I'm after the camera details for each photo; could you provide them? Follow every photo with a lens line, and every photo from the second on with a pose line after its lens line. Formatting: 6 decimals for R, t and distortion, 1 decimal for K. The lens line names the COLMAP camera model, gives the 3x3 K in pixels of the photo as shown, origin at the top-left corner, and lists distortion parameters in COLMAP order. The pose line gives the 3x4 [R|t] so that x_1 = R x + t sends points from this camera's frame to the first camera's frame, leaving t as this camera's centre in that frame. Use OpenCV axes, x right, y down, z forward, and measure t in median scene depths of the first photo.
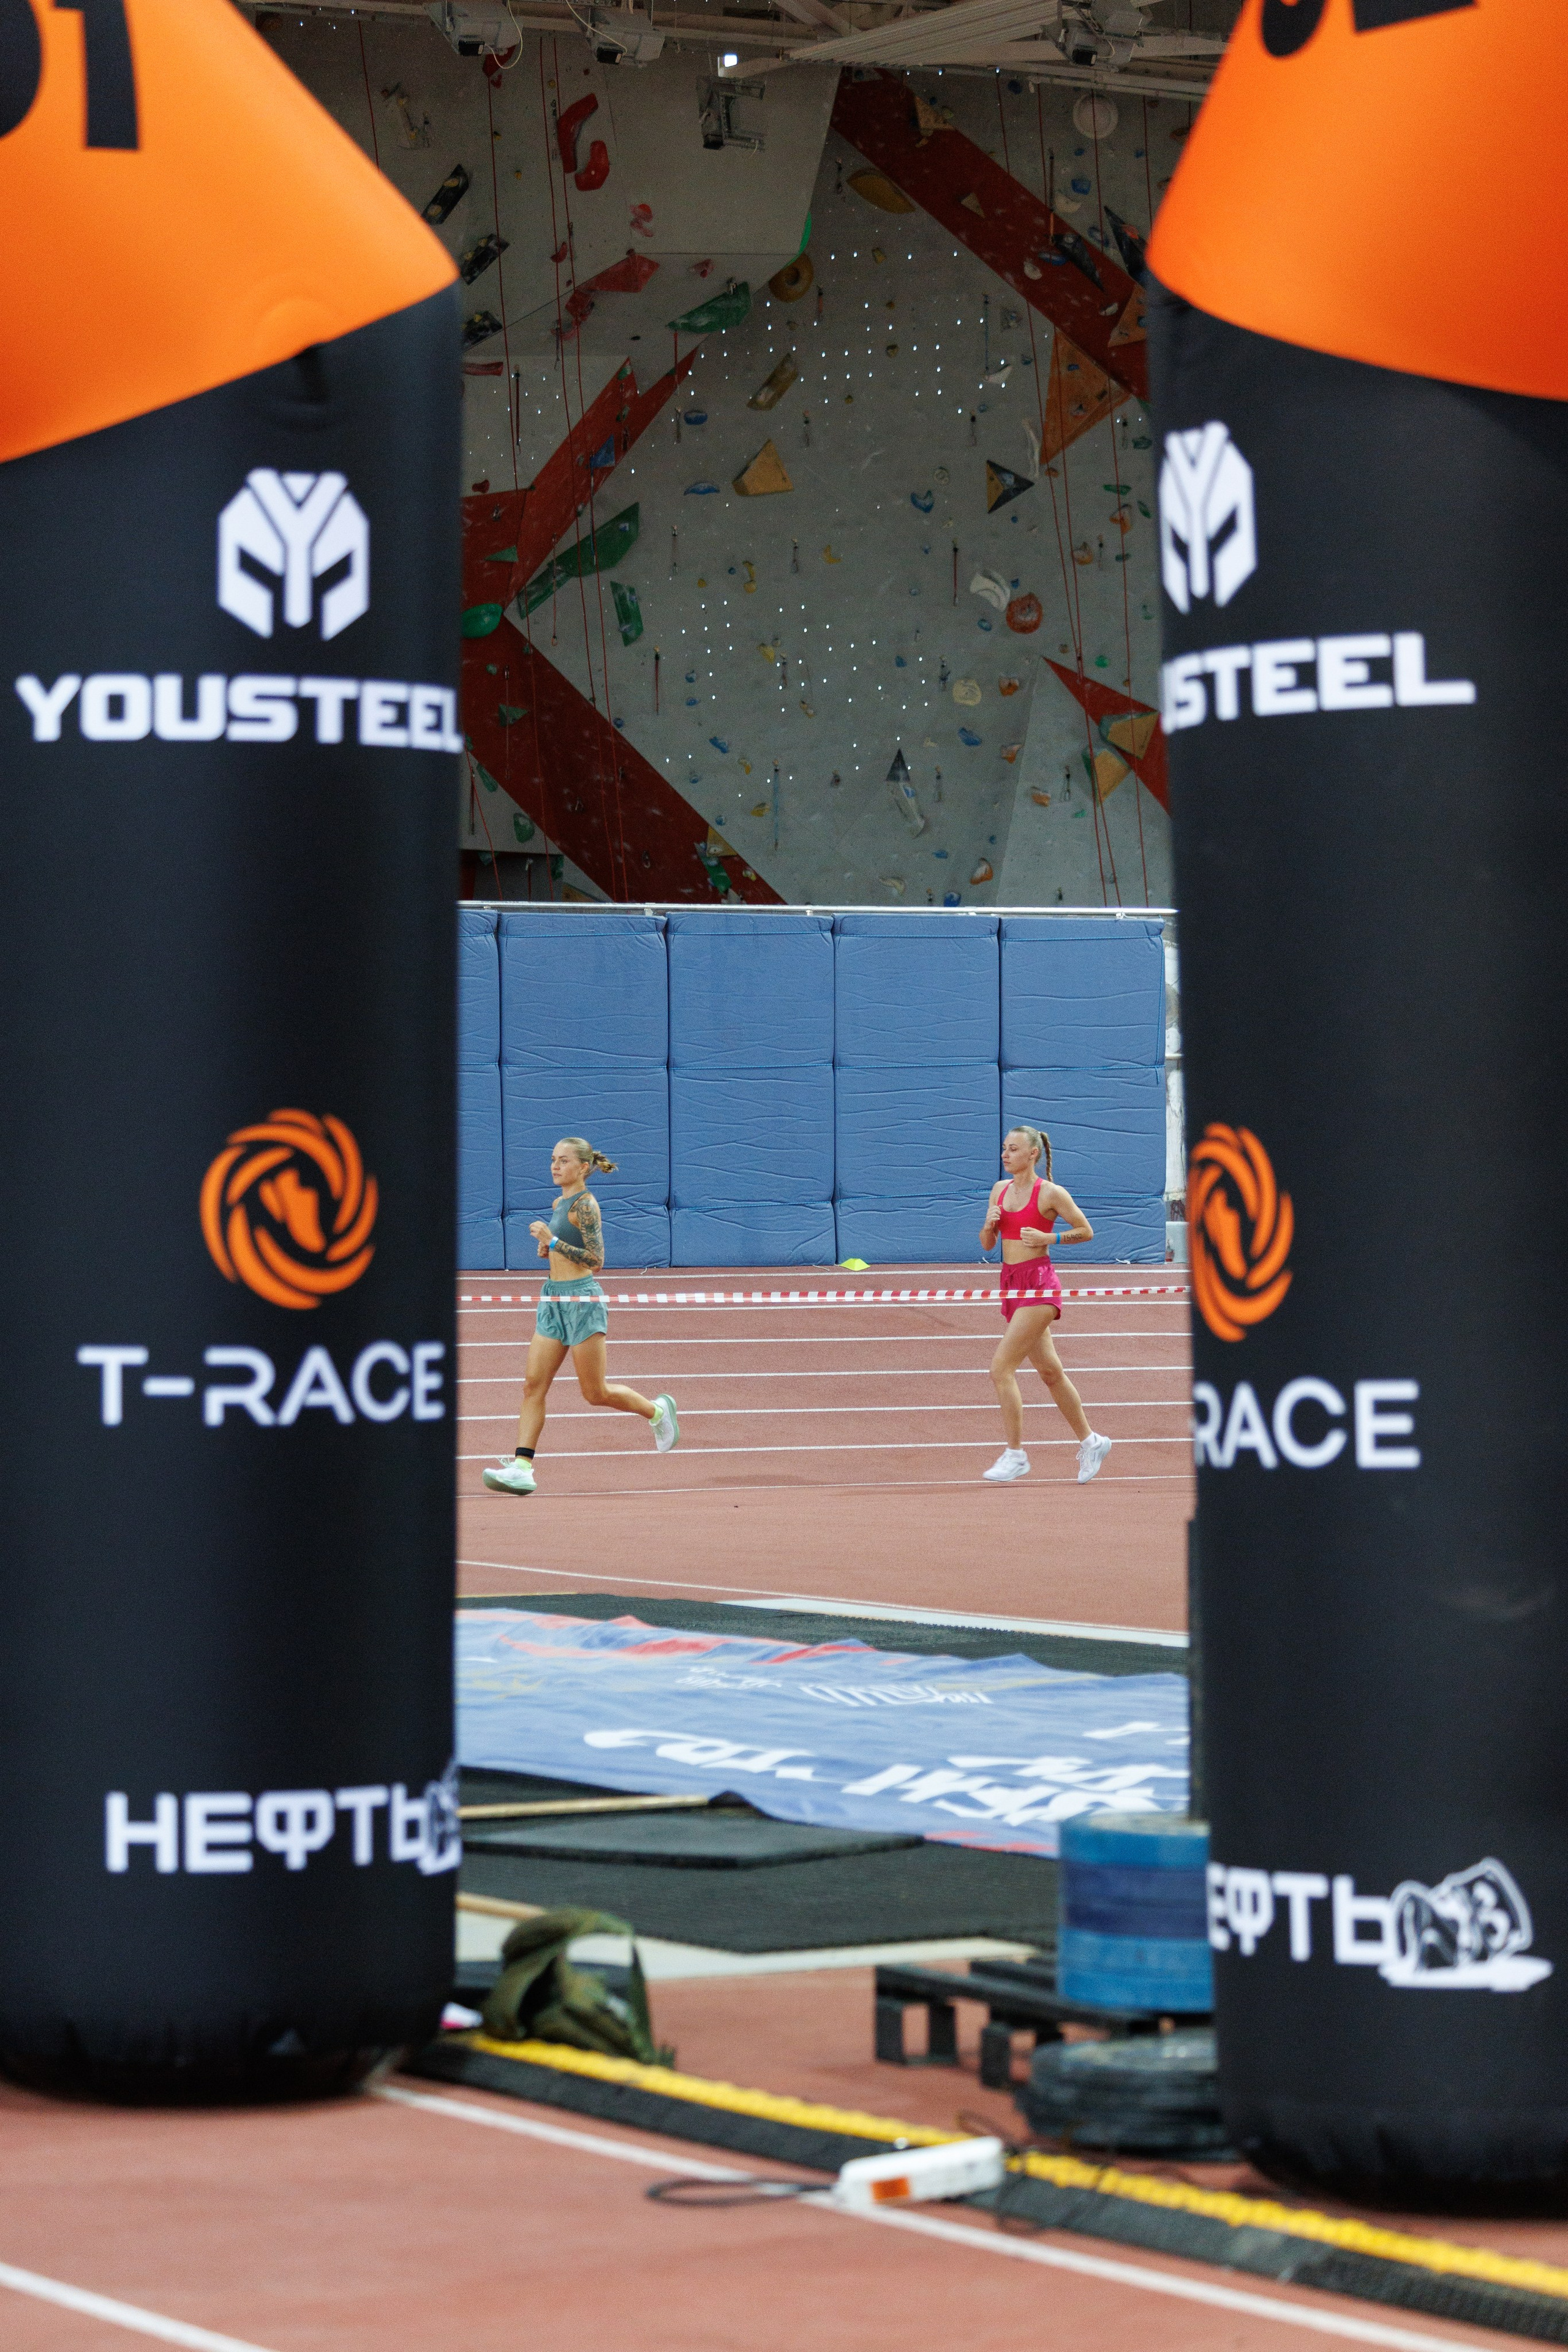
lens RADIAL K [[6861.5, 0, 784.0], [0, 6861.5, 1176.0], [0, 0, 1]] dist [-0.240598, -0.927316]
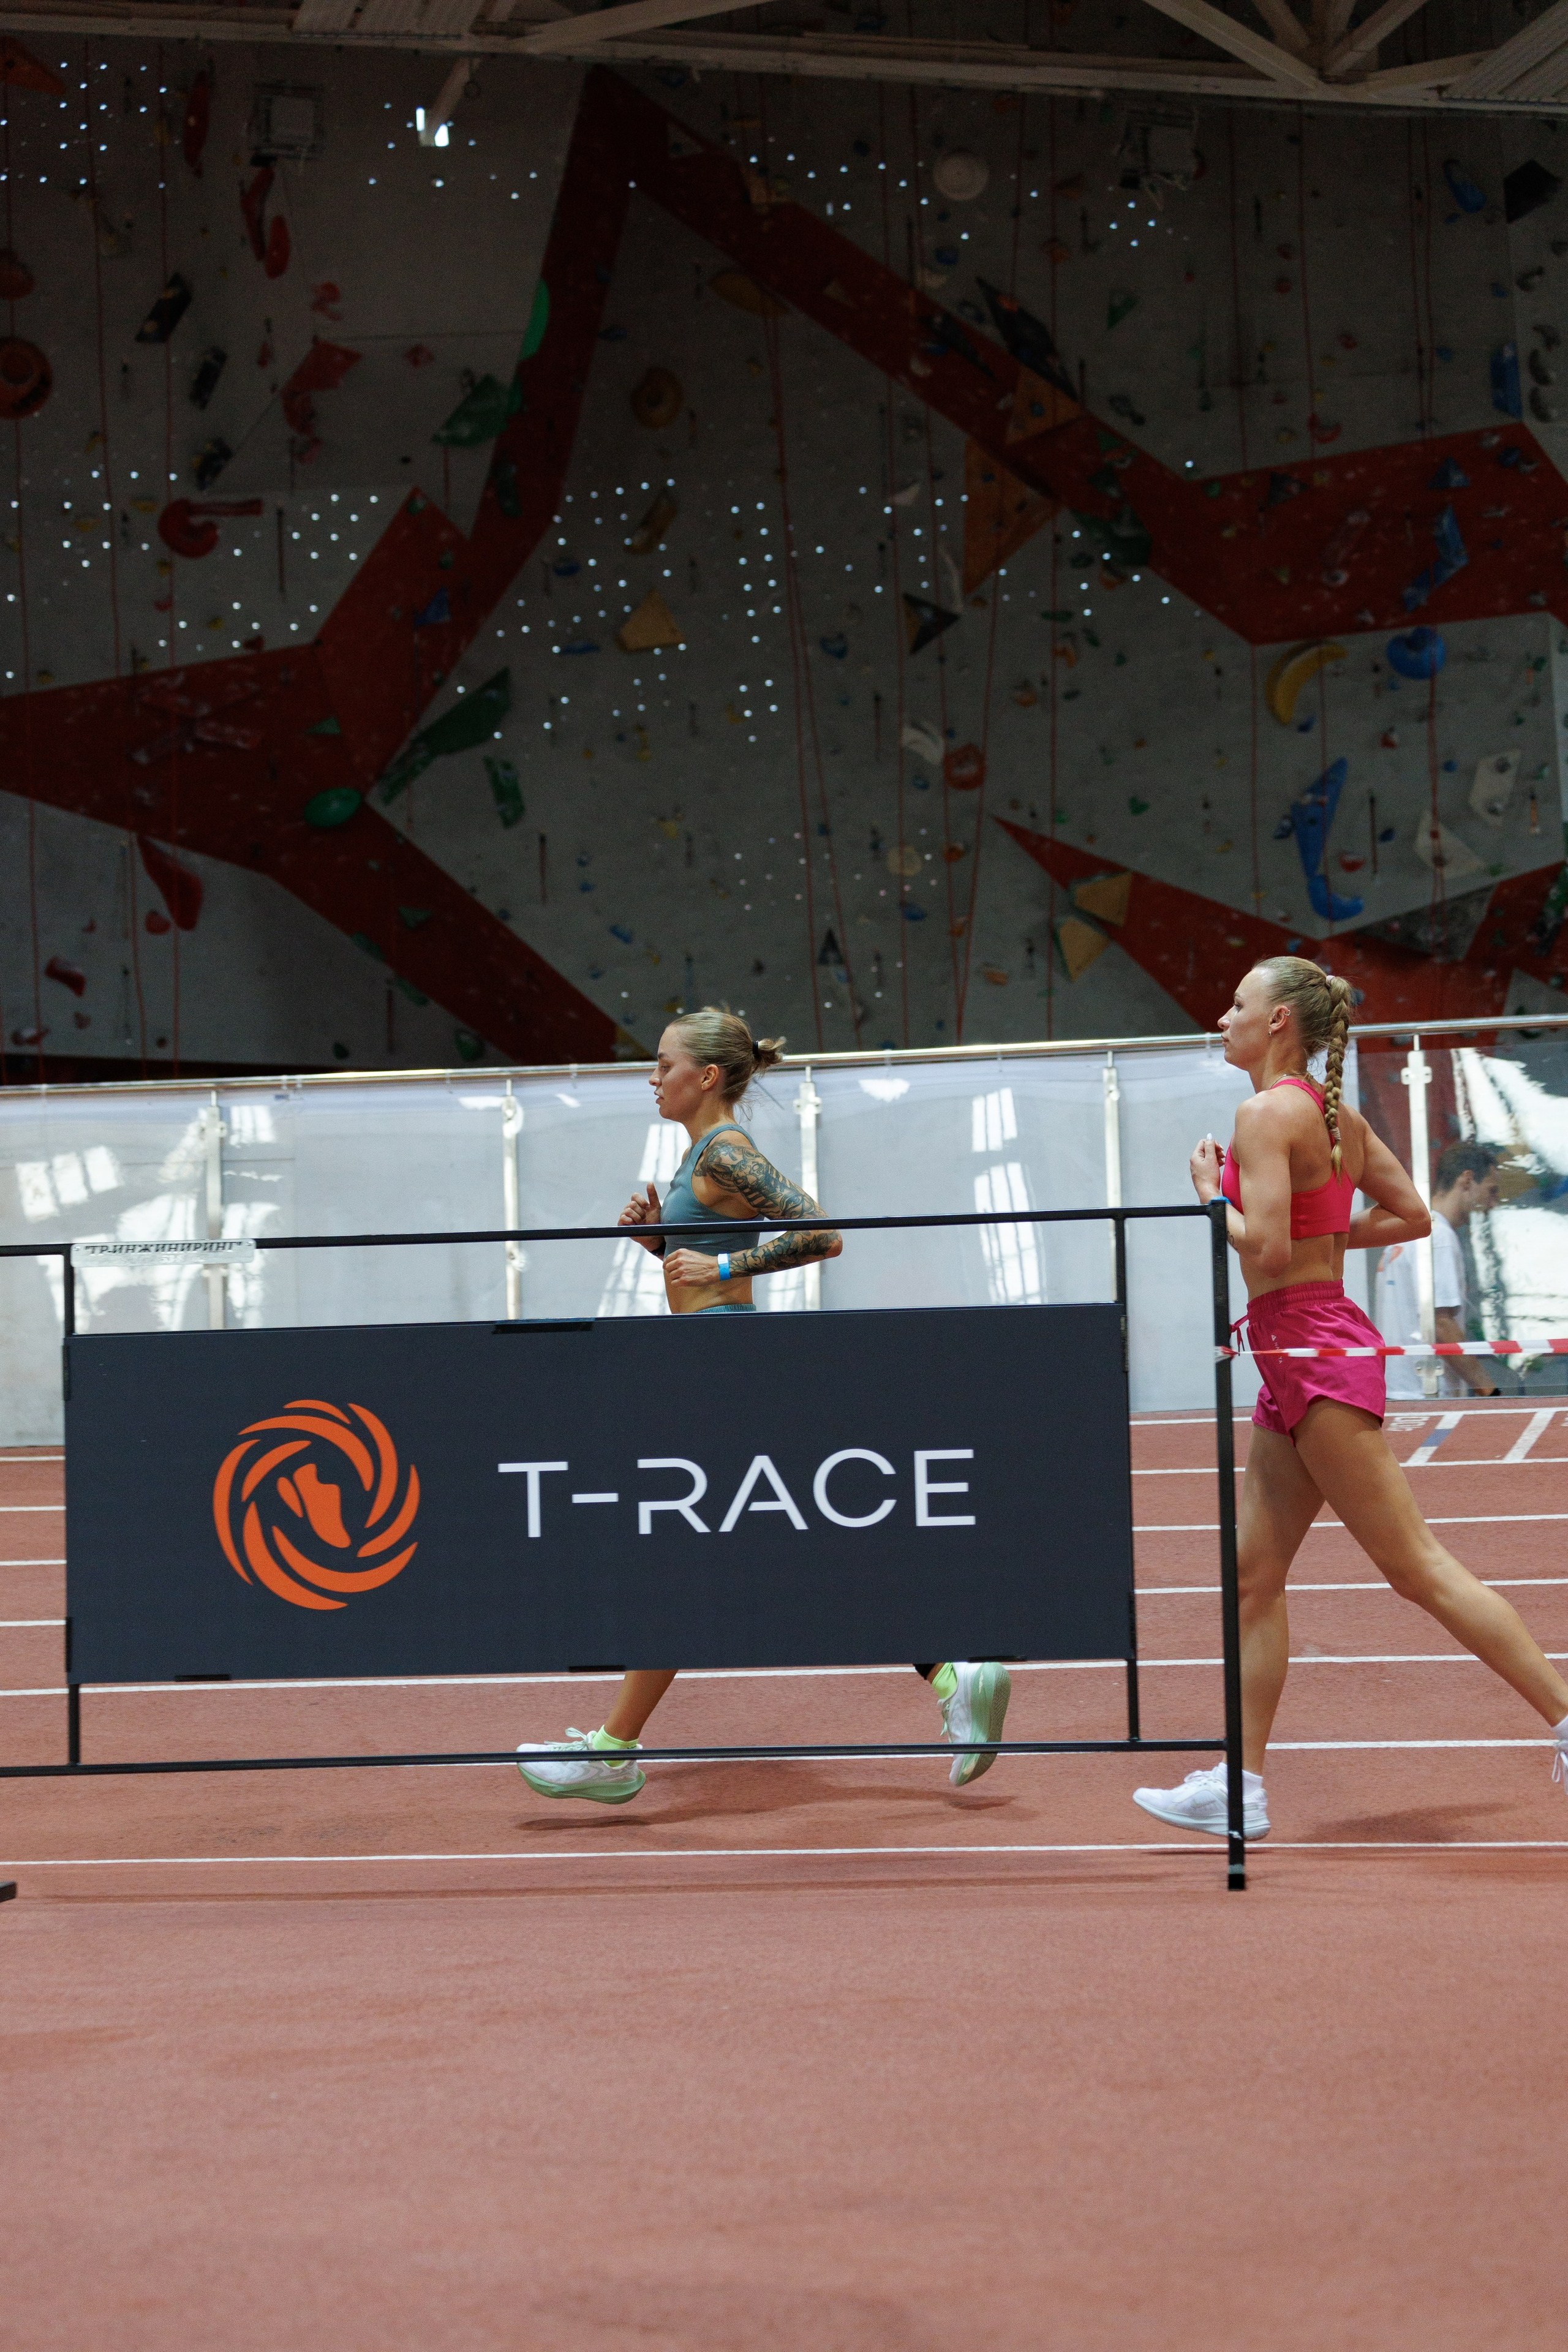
lens RADIAL K [[4676.4, 0, 784.0], [0, 4676.4, 1176.0], [0, 0, 1]] dist [-0.025939, -0.223576]
pose [[0.959184, -0.047871, -0.278702, 0.179859], [0.028416, 0.996895, -0.073433, 0.013930], [0.281352, 0.062516, 0.957566, 0.425774]]
